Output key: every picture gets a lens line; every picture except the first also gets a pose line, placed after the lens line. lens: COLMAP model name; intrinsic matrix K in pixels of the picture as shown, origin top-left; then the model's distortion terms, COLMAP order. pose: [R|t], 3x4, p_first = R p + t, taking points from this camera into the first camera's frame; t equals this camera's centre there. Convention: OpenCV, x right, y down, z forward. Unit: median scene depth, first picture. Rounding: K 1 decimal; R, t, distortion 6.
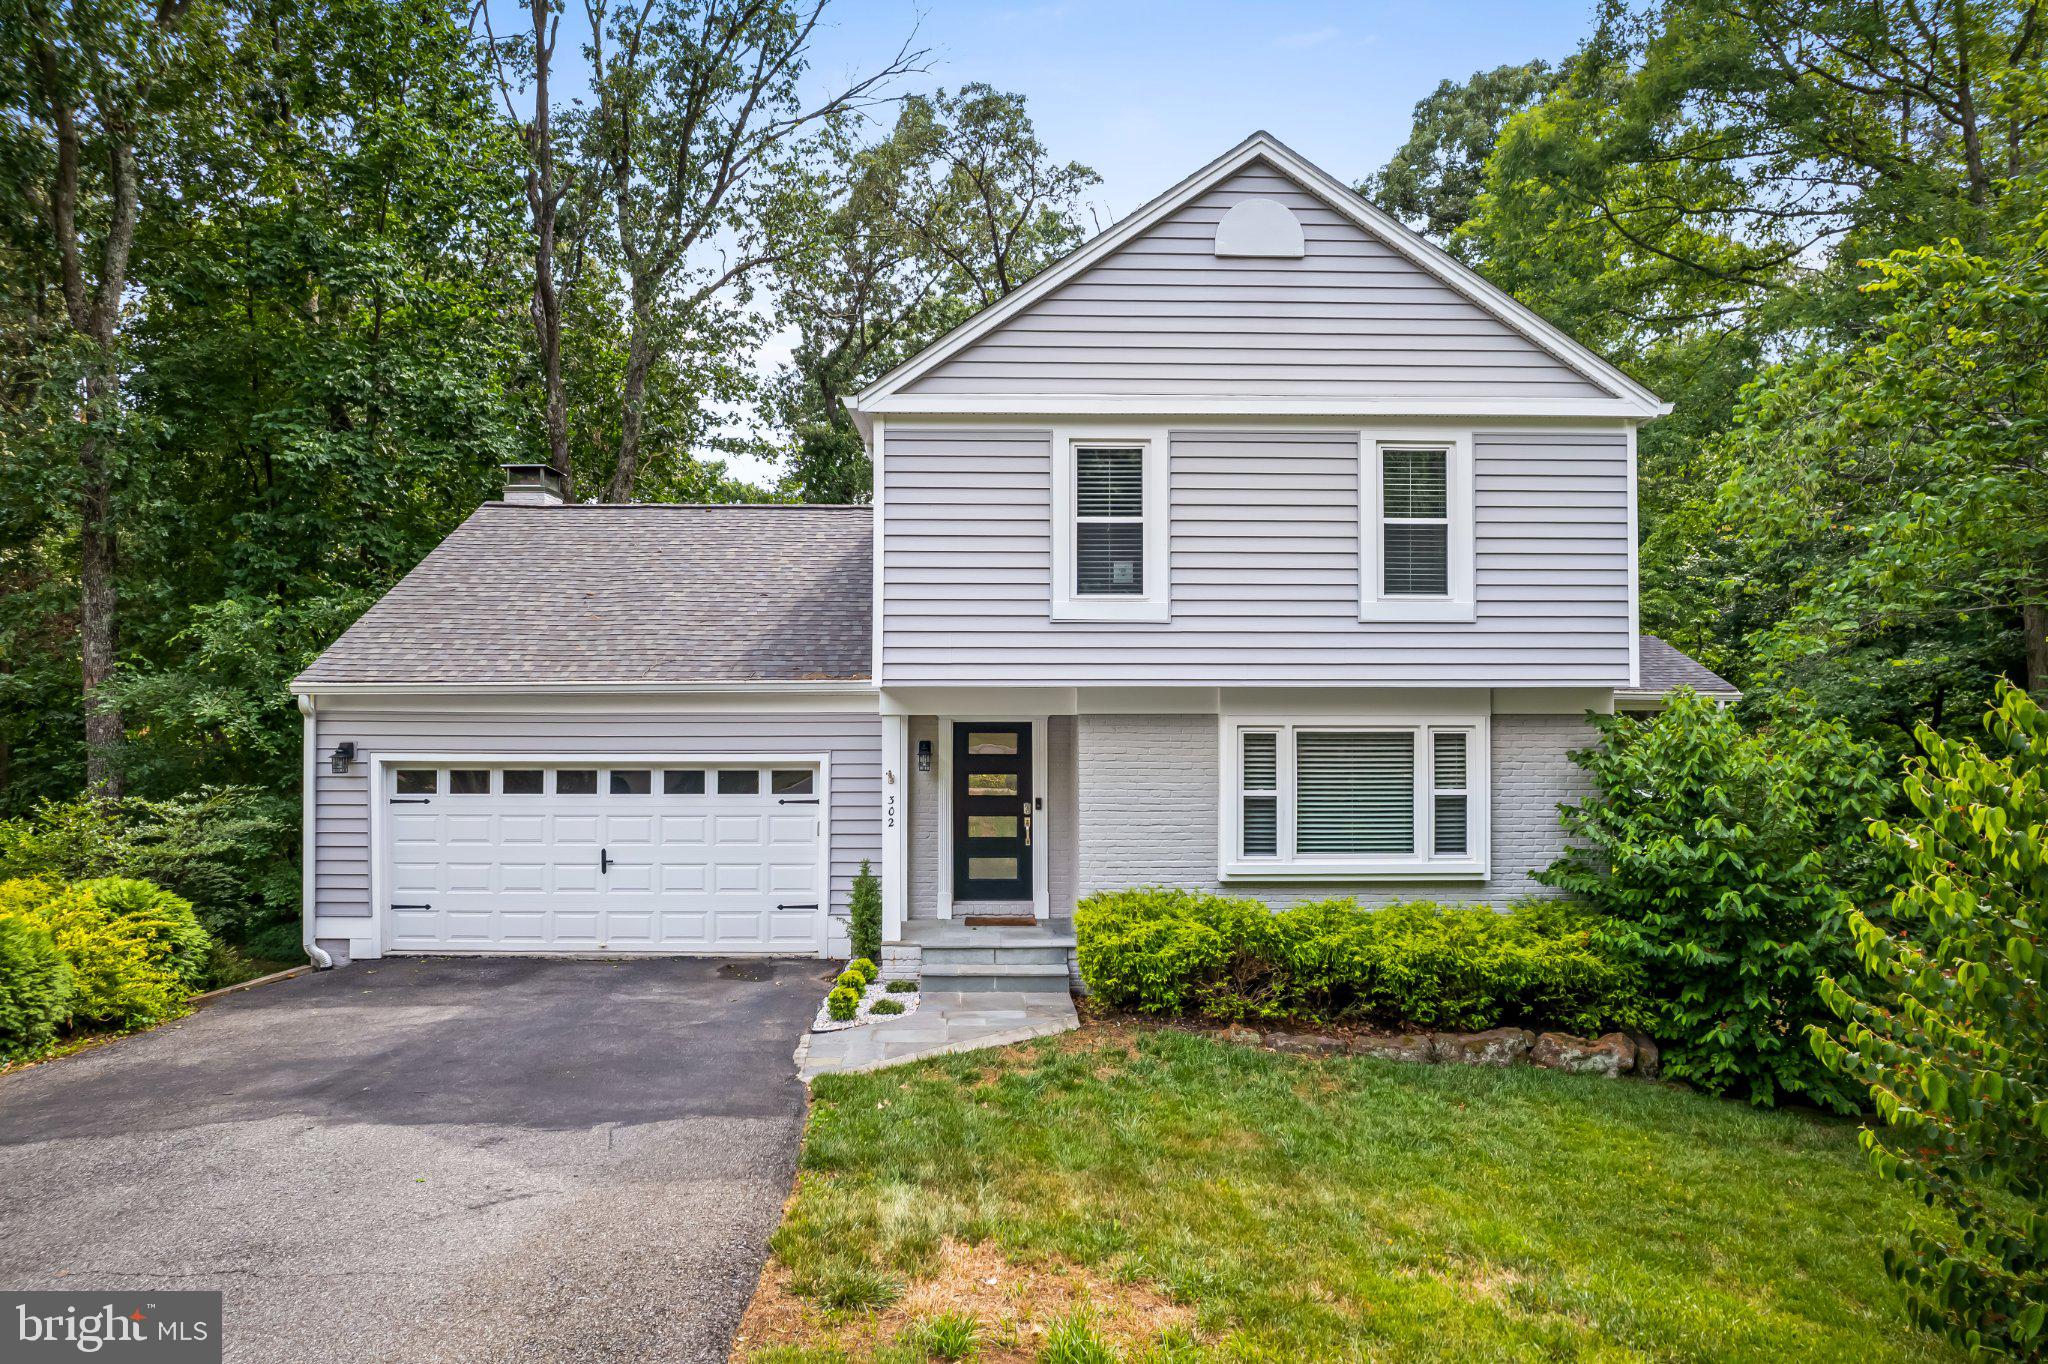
lens RADIAL K [[1333.3, 0, 1024.2], [0, 1333.3, 708.9], [0, 0, 1]] dist [-0.049771, 0.002365]
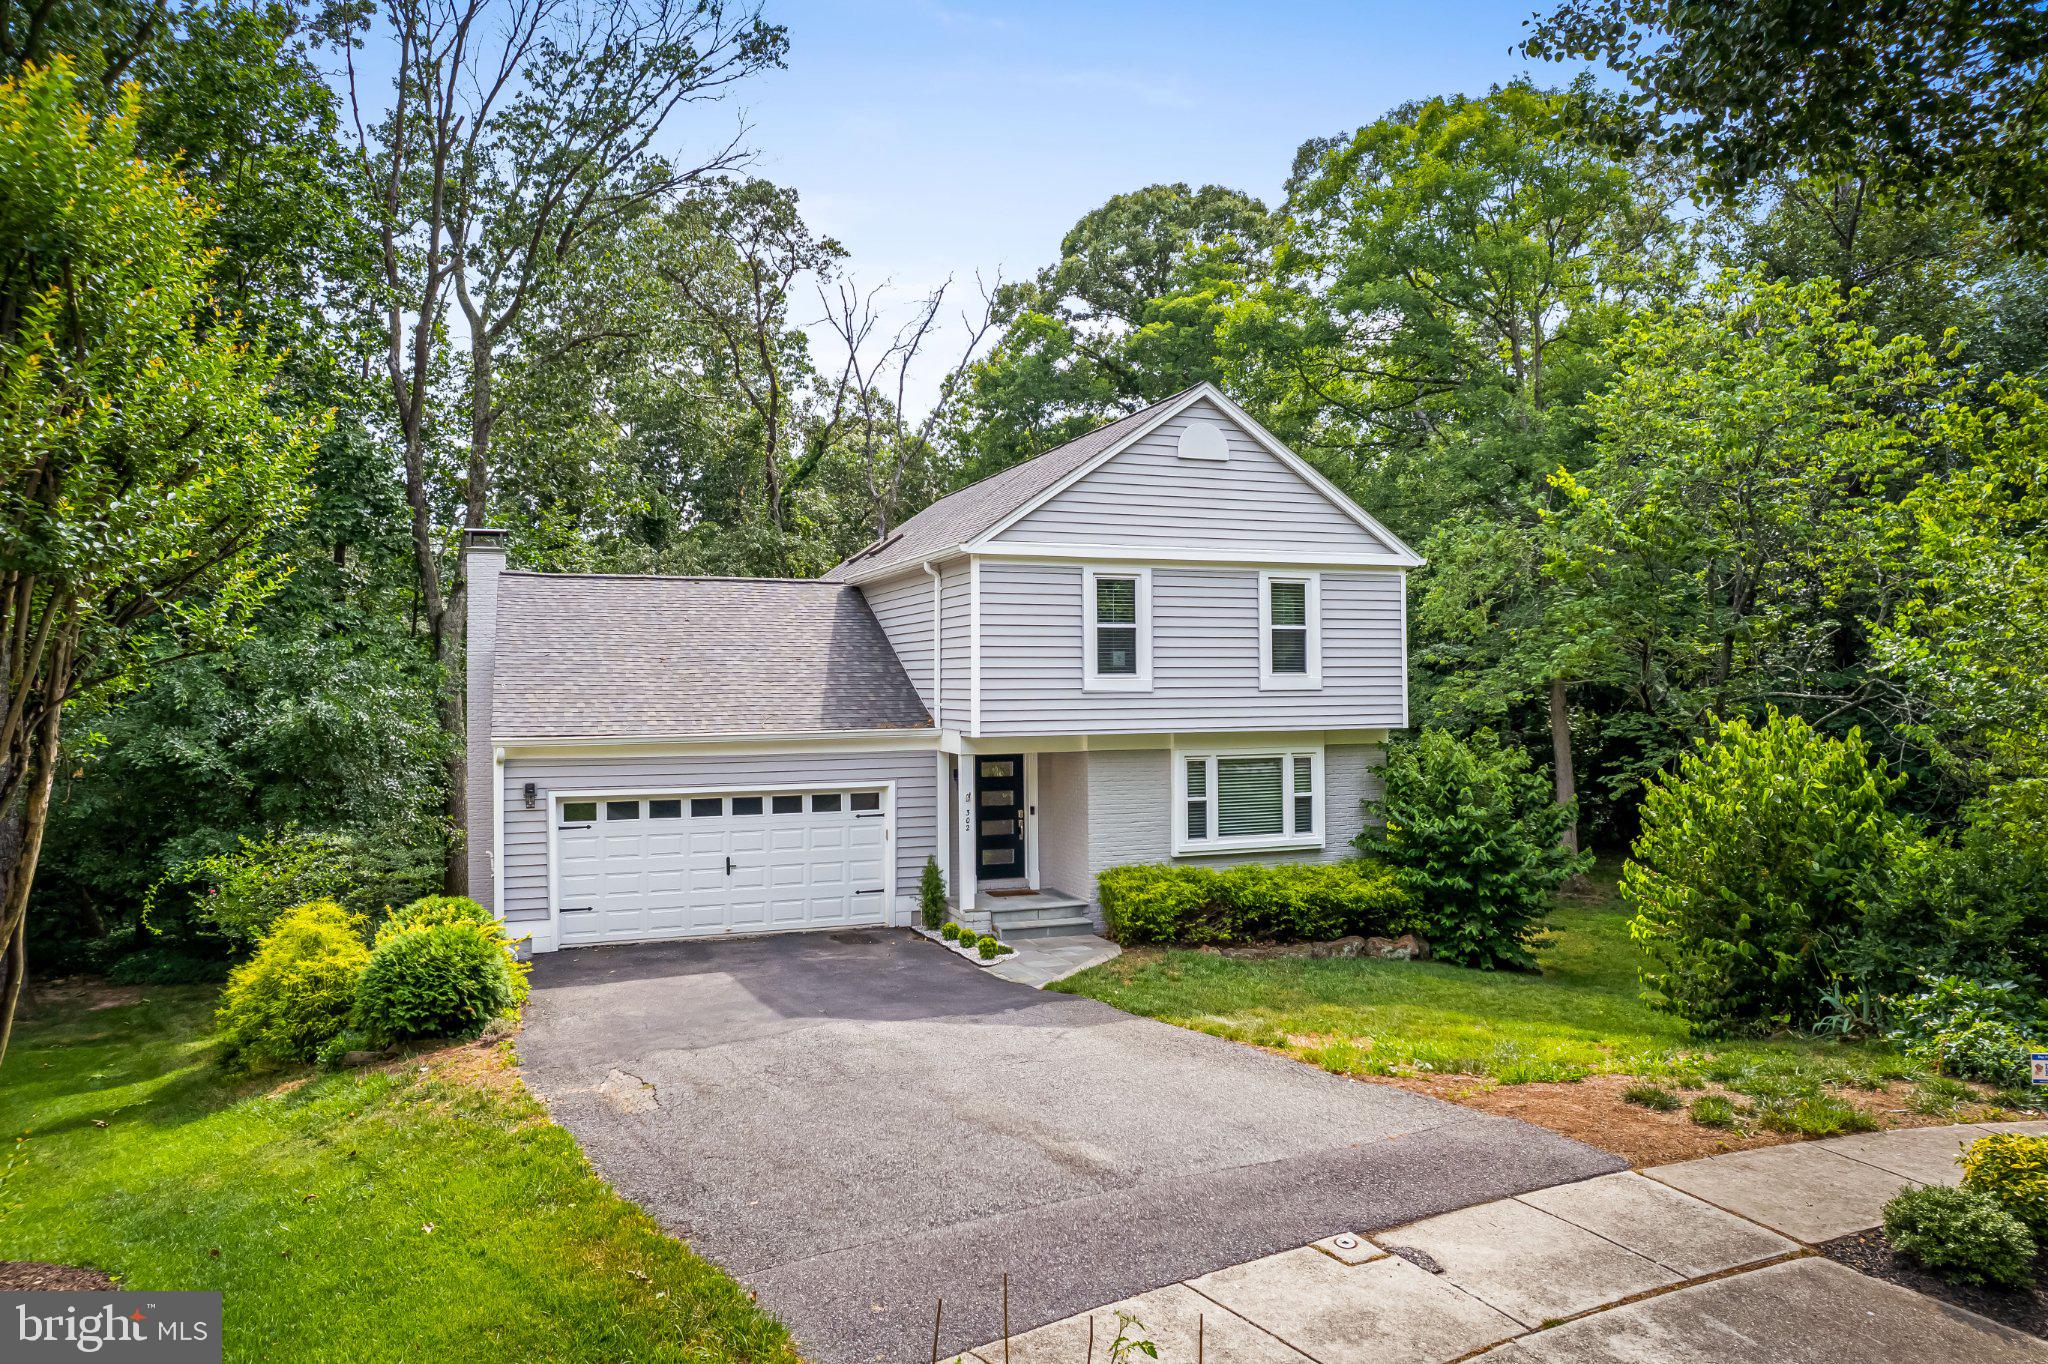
lens RADIAL K [[1342.9, 0, 1024.0], [0, 1342.9, 682.0], [0, 0, 1]] dist [-0.038566, -0.000731]
pose [[0.940941, -0.006083, 0.338516, -0.556830], [0.009368, 0.999924, -0.008070, -0.064396], [-0.338441, 0.010764, 0.940926, -0.422152]]
